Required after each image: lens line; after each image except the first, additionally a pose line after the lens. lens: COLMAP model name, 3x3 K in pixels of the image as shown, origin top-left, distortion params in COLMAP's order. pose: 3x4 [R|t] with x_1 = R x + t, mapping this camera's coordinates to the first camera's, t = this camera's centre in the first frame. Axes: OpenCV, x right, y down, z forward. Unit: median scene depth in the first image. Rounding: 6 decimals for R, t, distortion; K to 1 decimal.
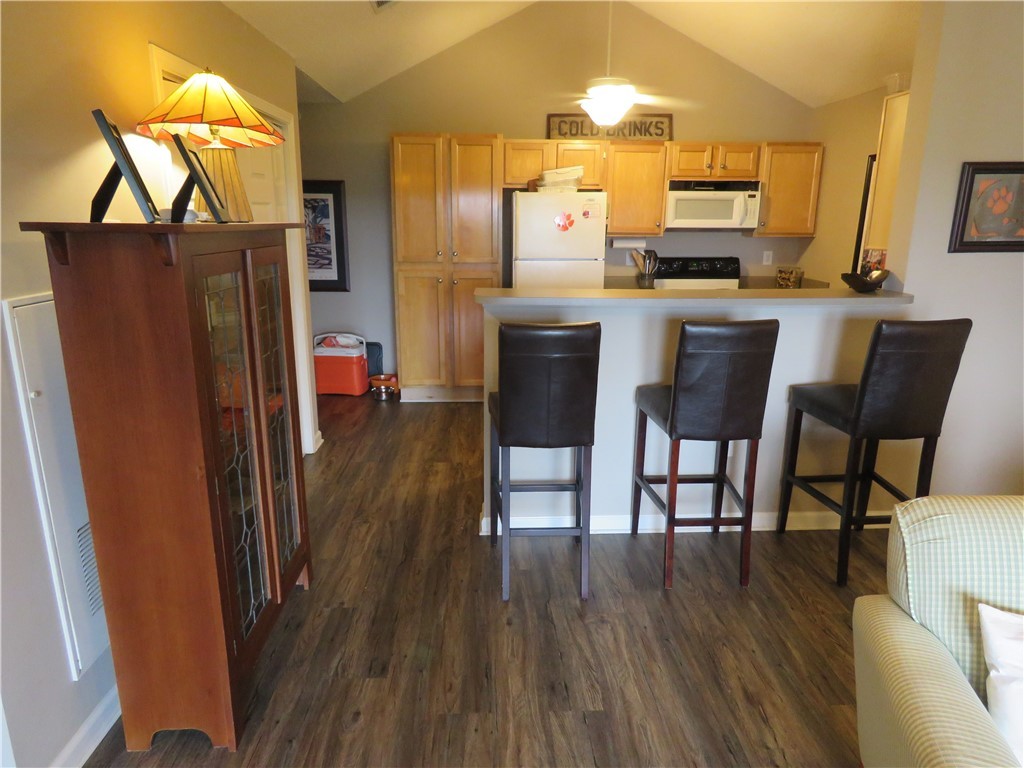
lens RADIAL K [[657.1, 0, 507.7], [0, 657.1, 388.4], [0, 0, 1]] dist [-0.005708, -0.002093]
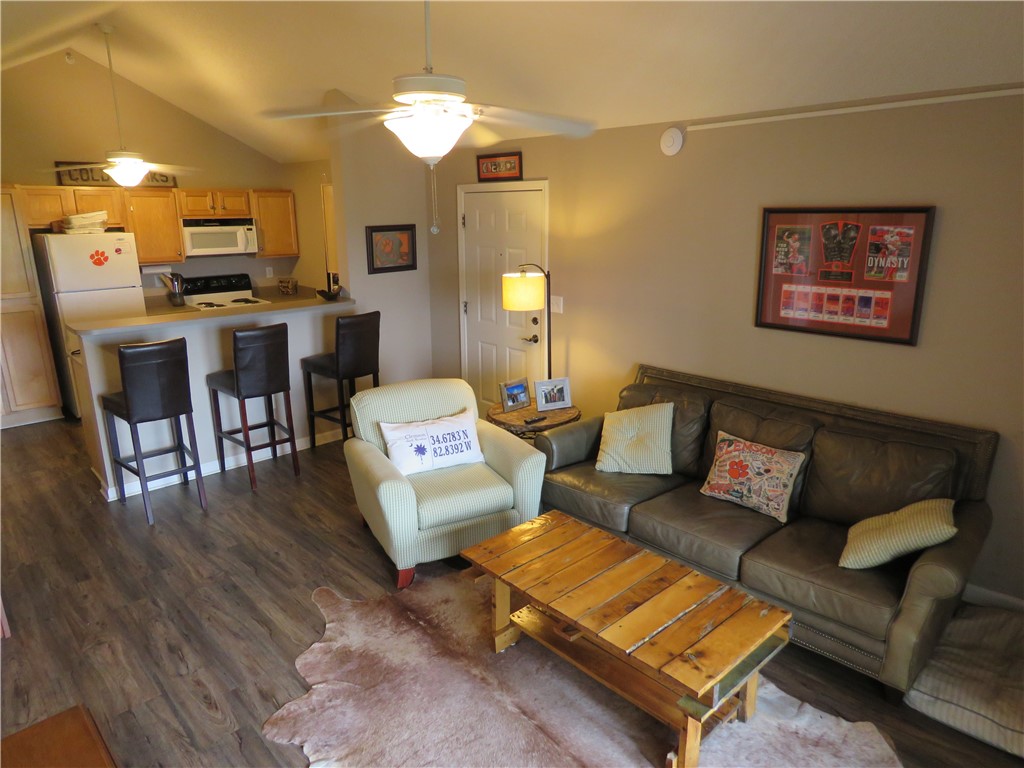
lens RADIAL K [[657.1, 0, 507.7], [0, 657.1, 388.4], [0, 0, 1]] dist [-0.005708, -0.002093]
pose [[0.751351, -0.182435, 0.634184, -0.248467], [0.174695, 0.981728, 0.075441, 0.034521], [-0.636359, 0.054106, 0.769493, -0.618318]]
